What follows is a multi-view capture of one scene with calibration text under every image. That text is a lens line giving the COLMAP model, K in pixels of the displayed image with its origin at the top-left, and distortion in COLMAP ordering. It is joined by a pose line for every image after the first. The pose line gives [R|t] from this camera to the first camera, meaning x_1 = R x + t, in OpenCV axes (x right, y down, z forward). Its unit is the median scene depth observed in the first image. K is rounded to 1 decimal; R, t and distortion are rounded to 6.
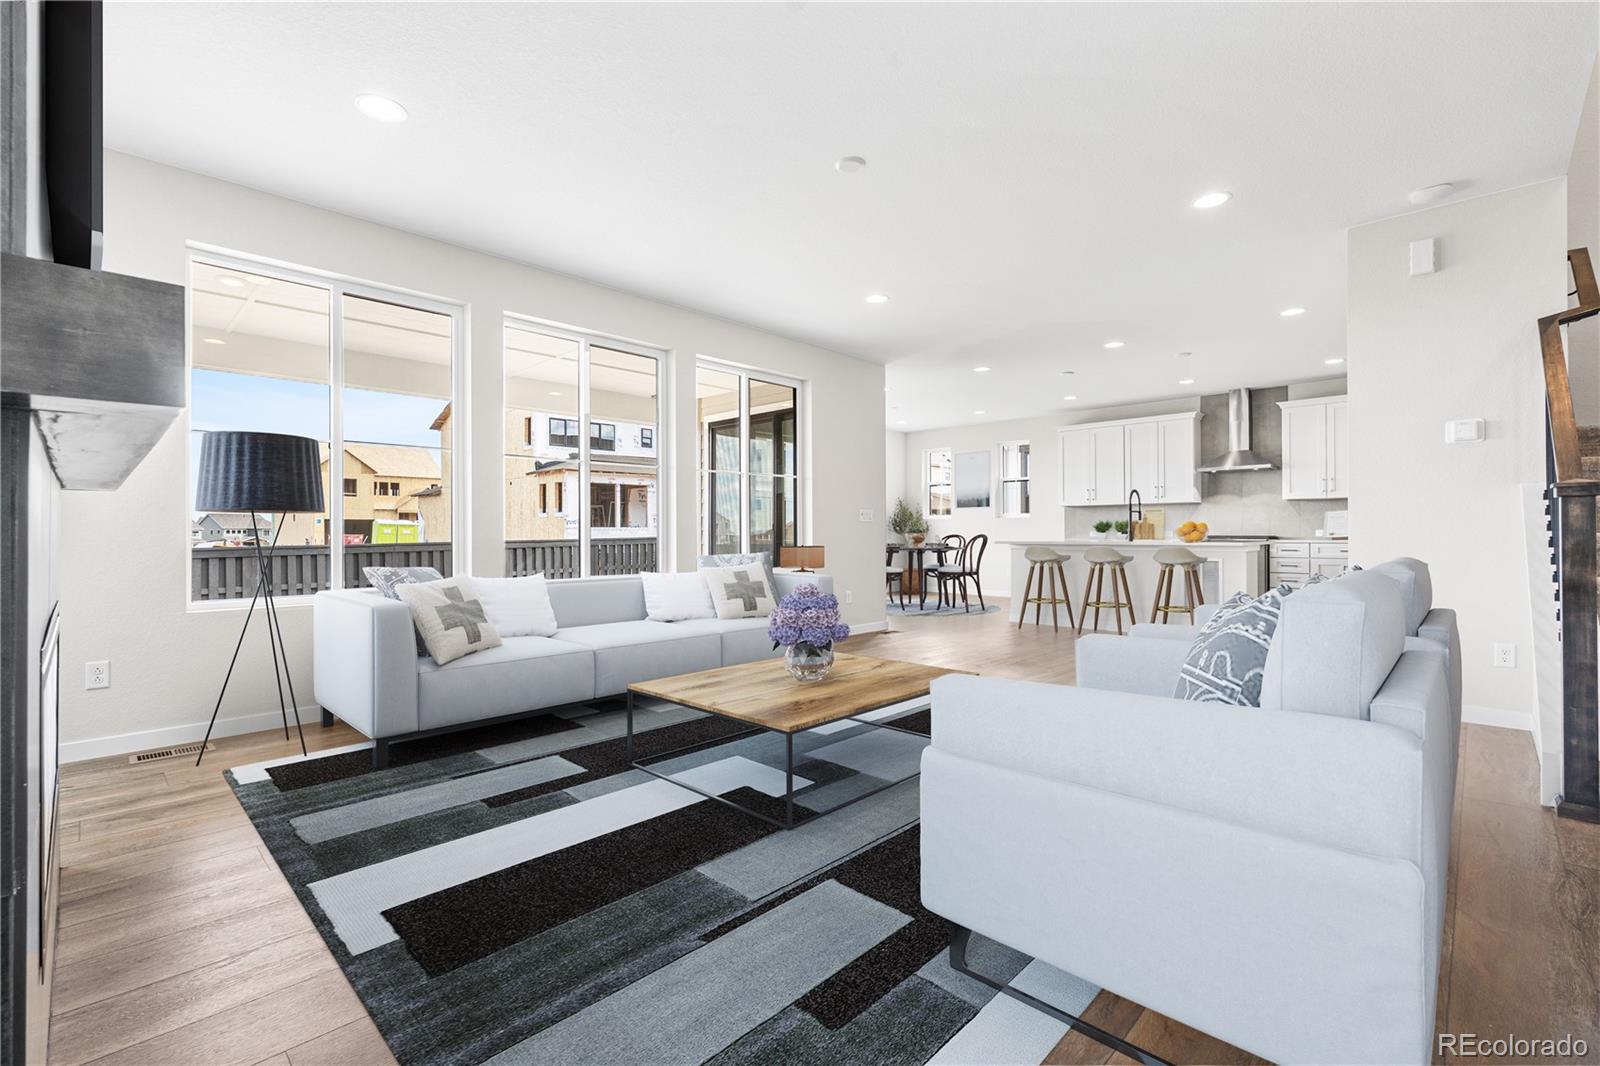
lens RADIAL K [[704.5, 0, 793.3], [0, 704.5, 526.4], [0, 0, 1]] dist [-0.003034, 0.000317]
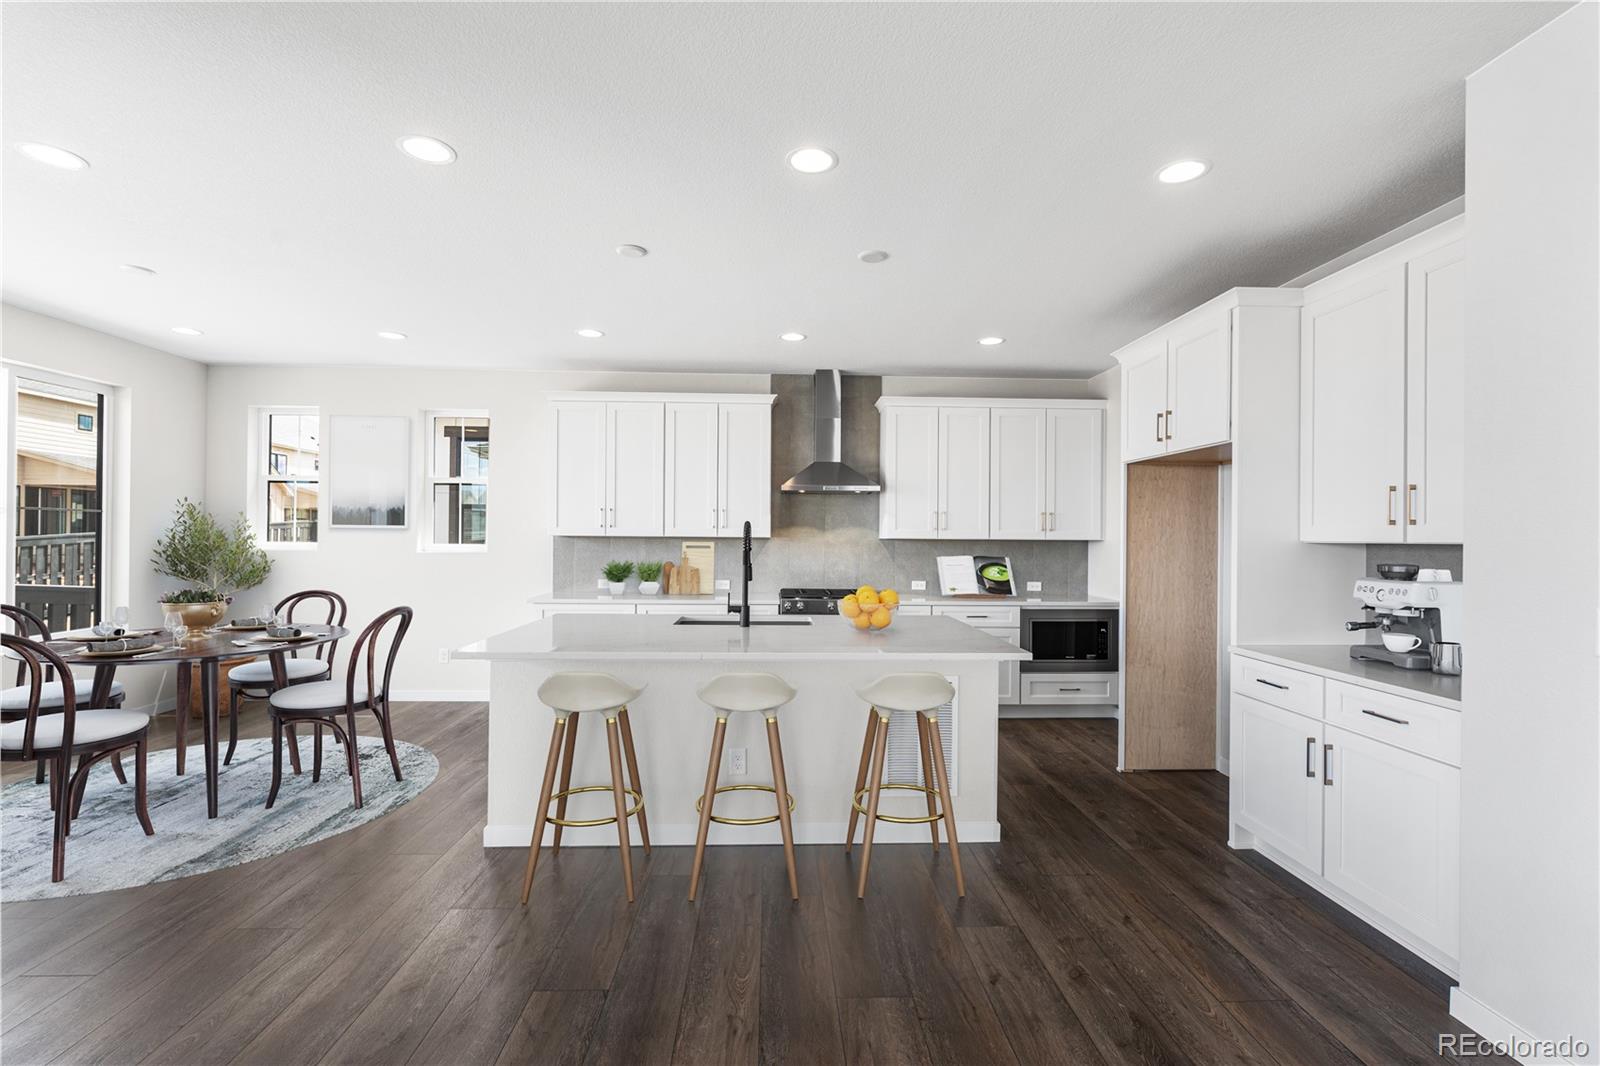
lens RADIAL K [[704.5, 0, 800.1], [0, 704.5, 533.3], [0, 0, 1]] dist [-0.003034, 0.000317]
pose [[0.685905, 0.013482, 0.727566, 0.124476], [-0.016905, 0.999854, -0.002590, -0.036210], [-0.727495, -0.010523, 0.686033, 0.533208]]
